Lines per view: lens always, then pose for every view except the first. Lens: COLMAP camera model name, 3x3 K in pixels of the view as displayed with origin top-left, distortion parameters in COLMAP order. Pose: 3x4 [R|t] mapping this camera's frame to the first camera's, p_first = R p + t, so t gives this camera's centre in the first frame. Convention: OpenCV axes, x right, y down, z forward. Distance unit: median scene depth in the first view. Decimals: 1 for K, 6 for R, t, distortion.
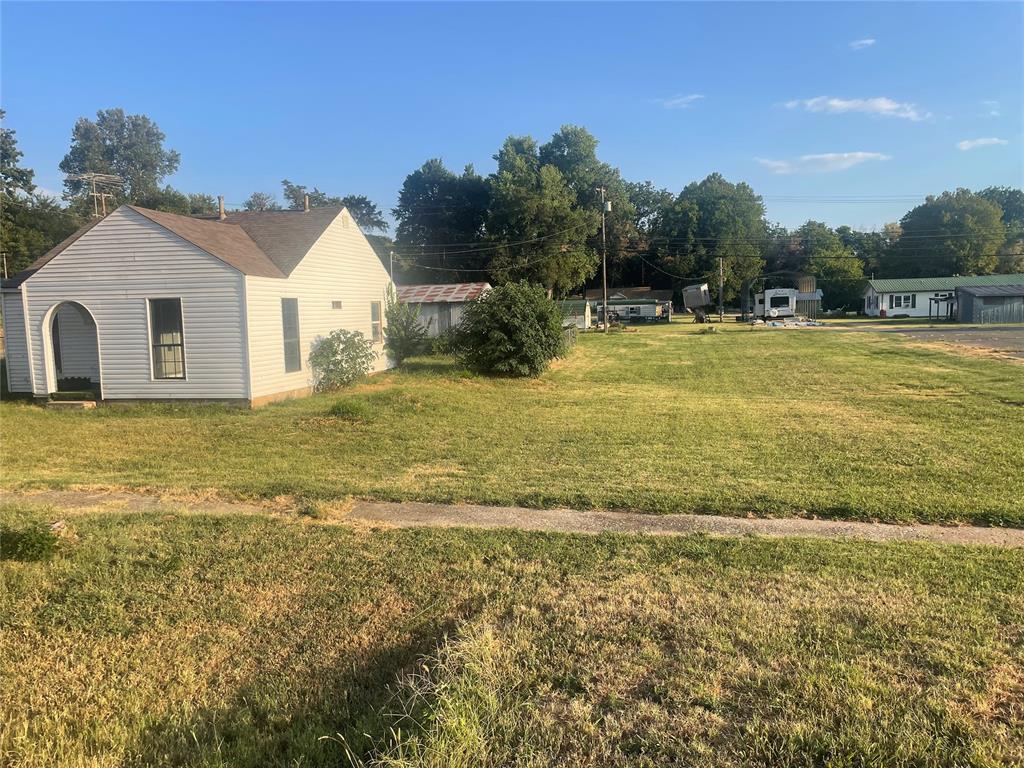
lens RADIAL K [[775.2, 0, 512.0], [0, 775.2, 384.0], [0, 0, 1]] dist [0.000285, -0.000040]
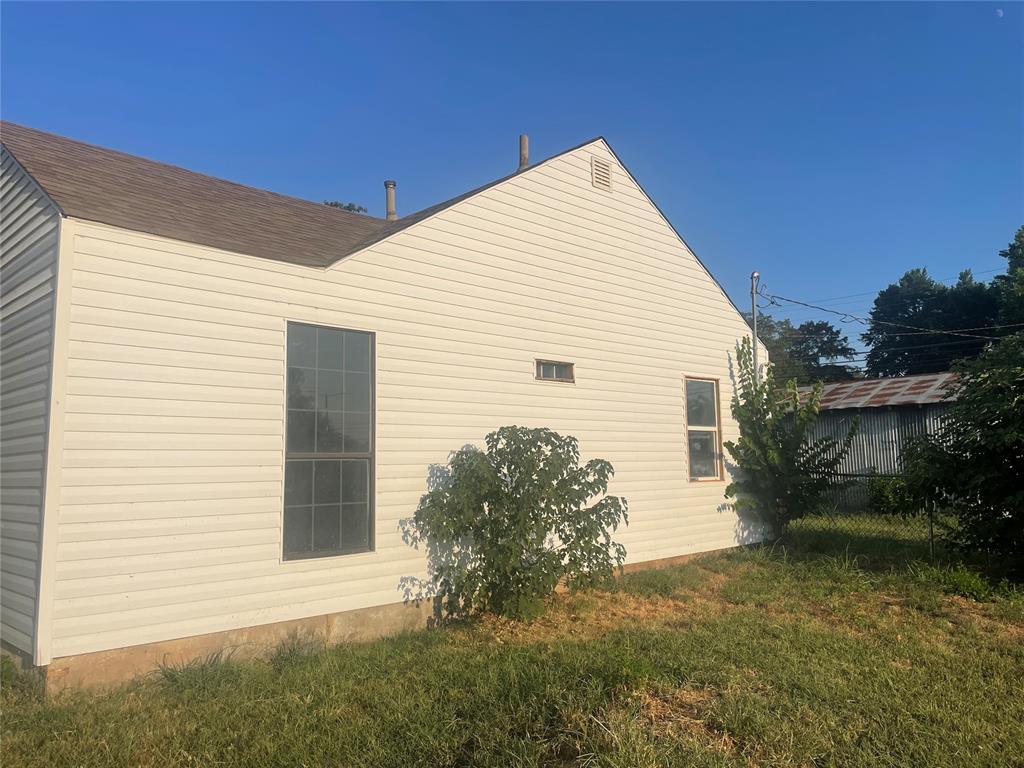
lens RADIAL K [[796.7, 0, 512.0], [0, 796.7, 384.0], [0, 0, 1]] dist [0.100478, -0.134552]
pose [[0.841723, -0.047124, -0.537849, -0.029832], [-0.052879, 0.984199, -0.168986, -0.024490], [0.537313, 0.170680, 0.825931, 0.562782]]
